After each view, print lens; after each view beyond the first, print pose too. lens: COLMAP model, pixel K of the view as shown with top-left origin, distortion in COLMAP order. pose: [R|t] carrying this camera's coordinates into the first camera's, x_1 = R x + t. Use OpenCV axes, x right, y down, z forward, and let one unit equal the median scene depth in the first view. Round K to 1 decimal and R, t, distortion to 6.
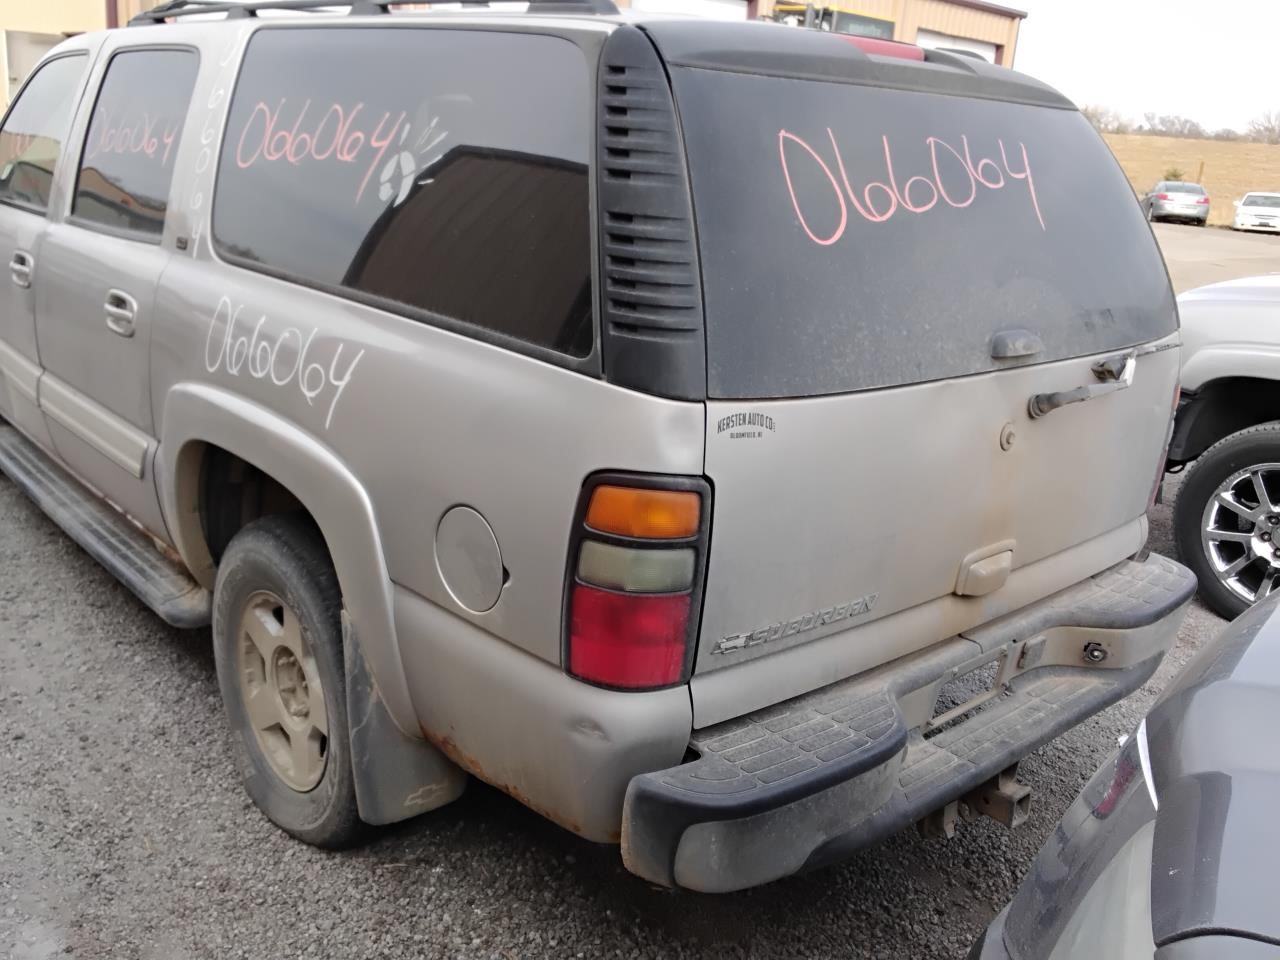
lens RADIAL K [[1129.4, 0, 640.0], [0, 1129.4, 480.0], [0, 0, 1]] dist [0.110769, -0.204884]
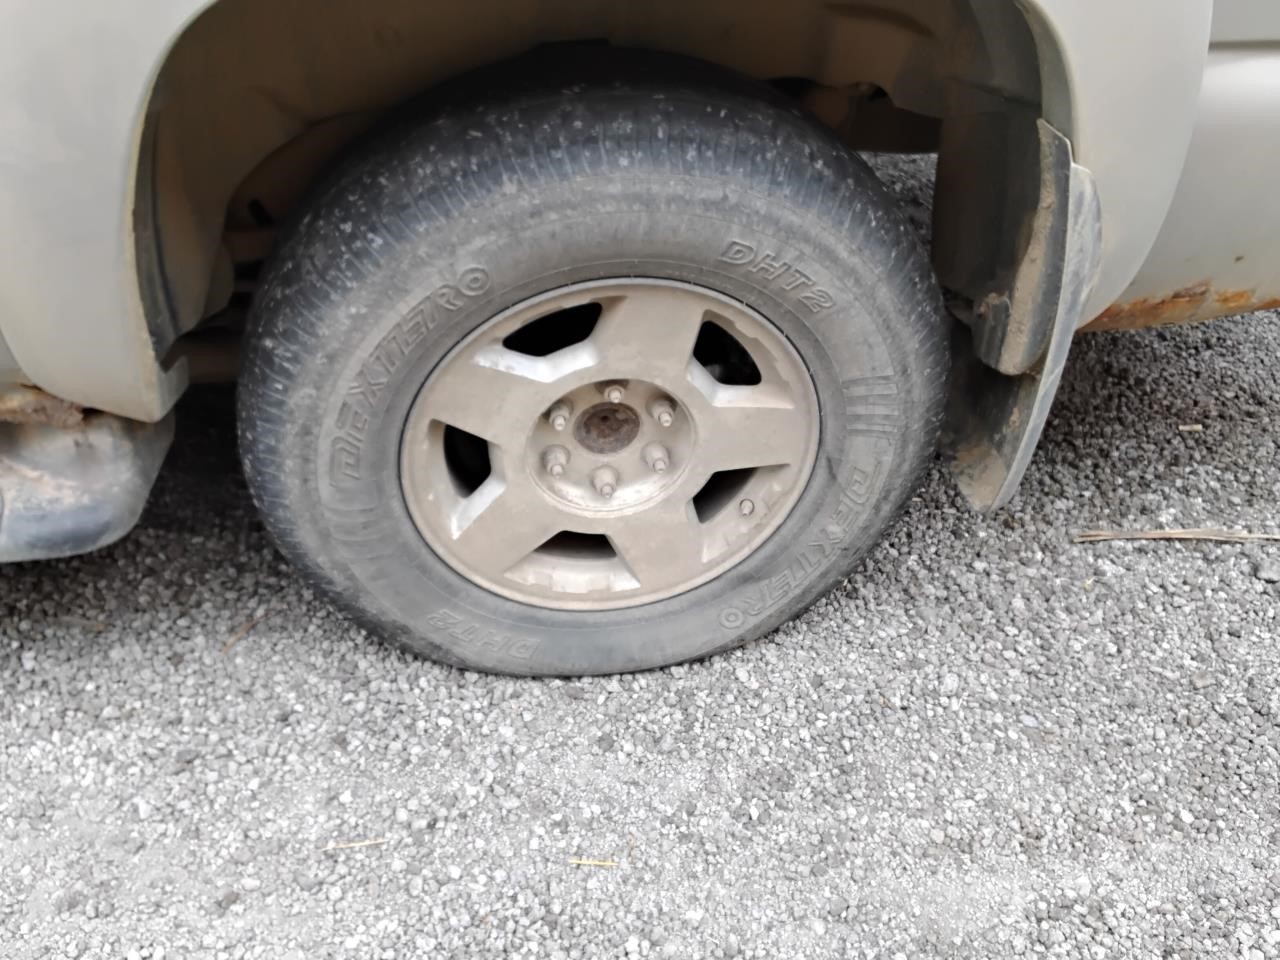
lens RADIAL K [[1117.8, 0, 640.0], [0, 1117.8, 480.0], [0, 0, 1]] dist [0.119247, -0.246569]
pose [[0.547335, -0.570298, 0.612523, -0.709446], [0.237615, 0.807658, 0.539654, -0.077258], [-0.802473, -0.149827, 0.577571, 0.831029]]
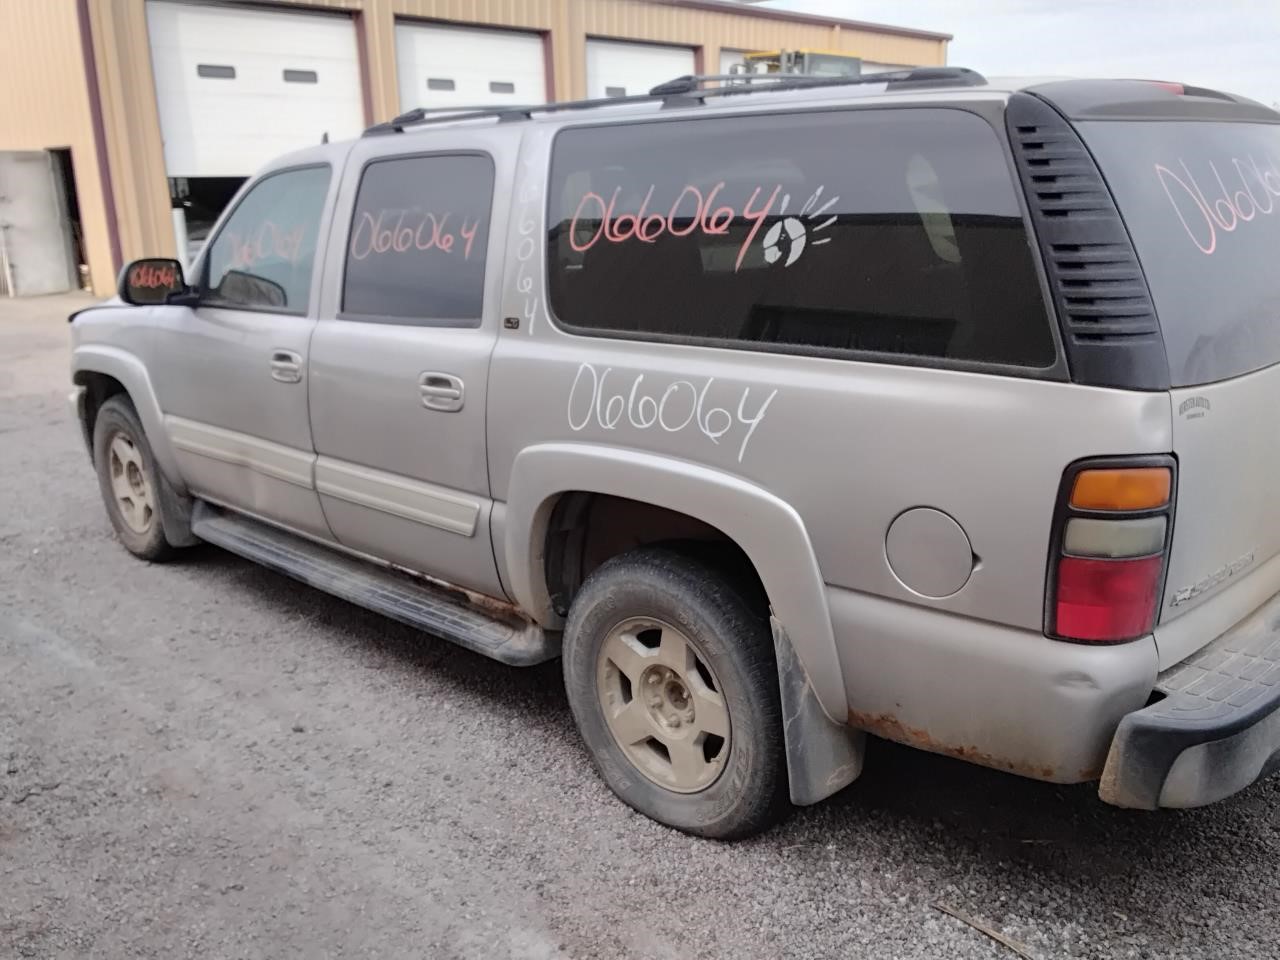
lens RADIAL K [[1117.8, 0, 640.0], [0, 1117.8, 480.0], [0, 0, 1]] dist [0.119247, -0.246569]
pose [[0.993175, -0.112869, 0.029399, -0.401175], [0.113926, 0.992793, -0.037186, 0.003981], [-0.024990, 0.040281, 0.998876, -0.133146]]
